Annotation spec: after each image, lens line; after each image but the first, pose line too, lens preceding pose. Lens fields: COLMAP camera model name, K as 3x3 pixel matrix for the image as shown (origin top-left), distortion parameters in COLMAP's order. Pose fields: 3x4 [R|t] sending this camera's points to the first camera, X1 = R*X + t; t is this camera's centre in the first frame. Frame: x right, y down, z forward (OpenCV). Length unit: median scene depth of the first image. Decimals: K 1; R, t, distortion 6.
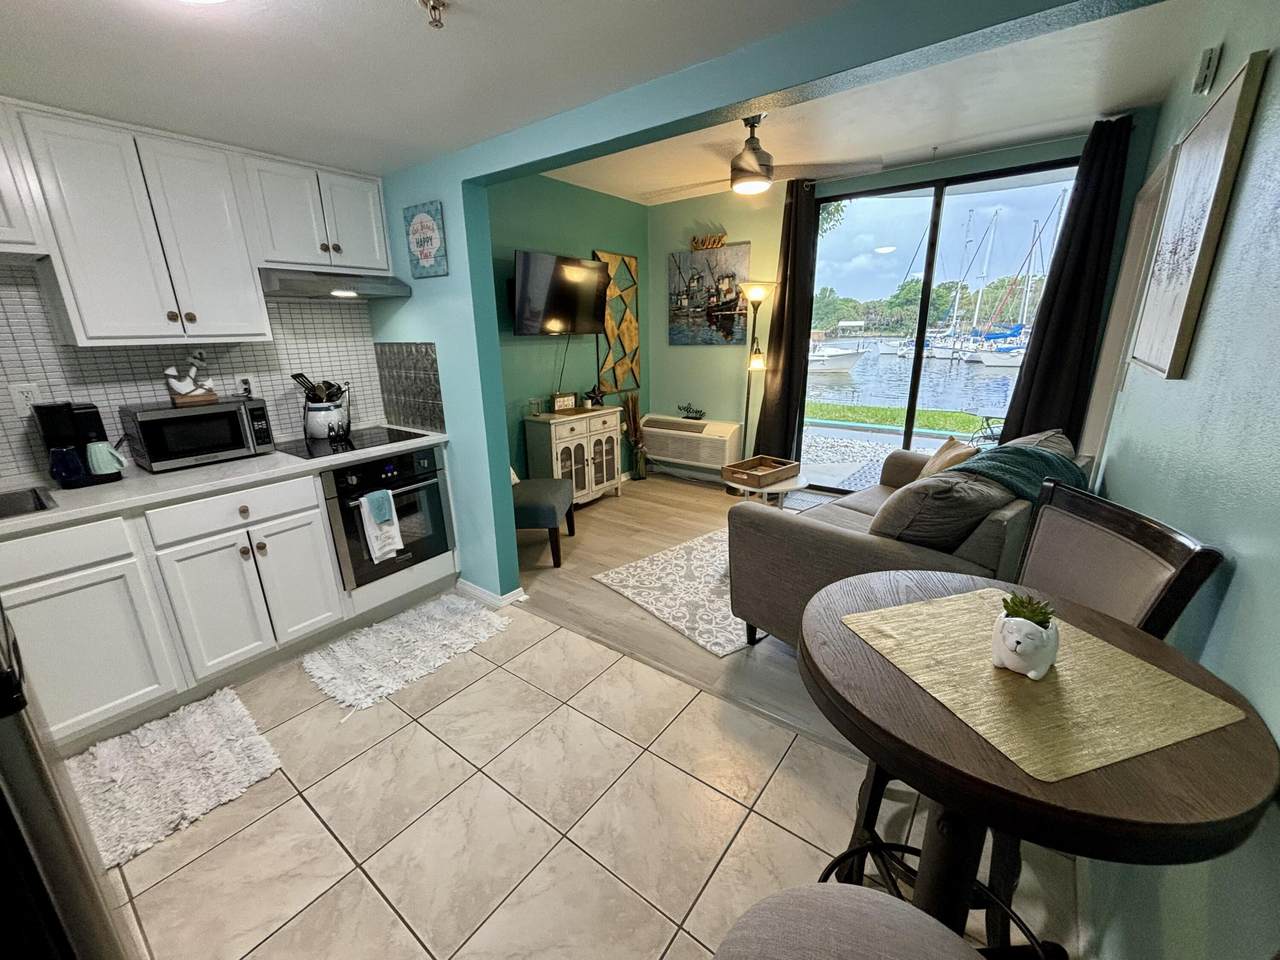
lens RADIAL K [[516.8, 0, 639.9], [0, 516.8, 477.9], [0, 0, 1]] dist [0.002120, 0.000379]
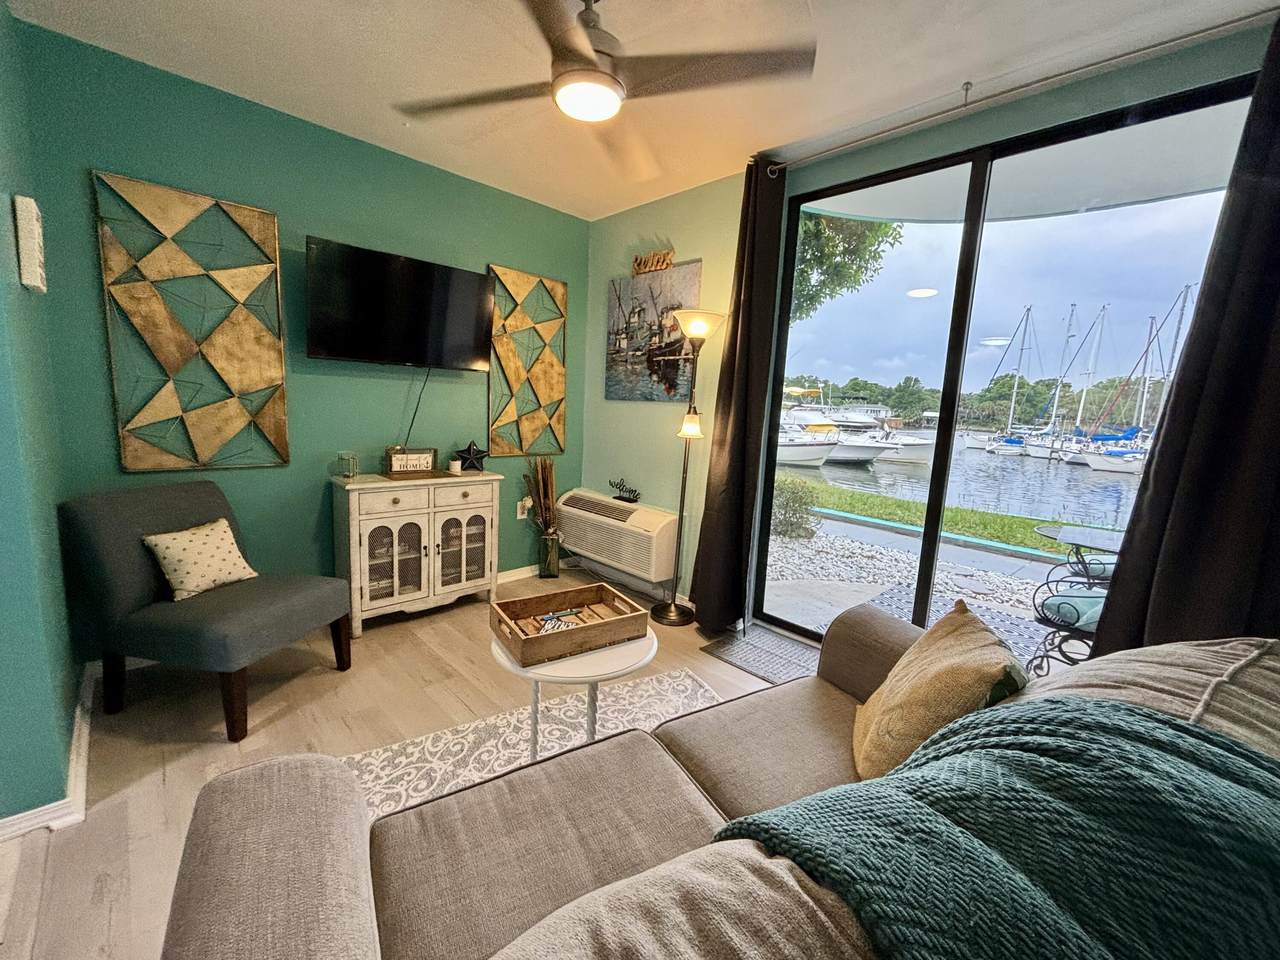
lens RADIAL K [[514.7, 0, 645.1], [0, 514.7, 470.9], [0, 0, 1]] dist [0.014080, -0.000048]
pose [[0.987675, 0.086549, -0.130413, 0.234433], [-0.105024, 0.984252, -0.142190, -0.060535], [0.116053, 0.154134, 0.981211, 0.318067]]
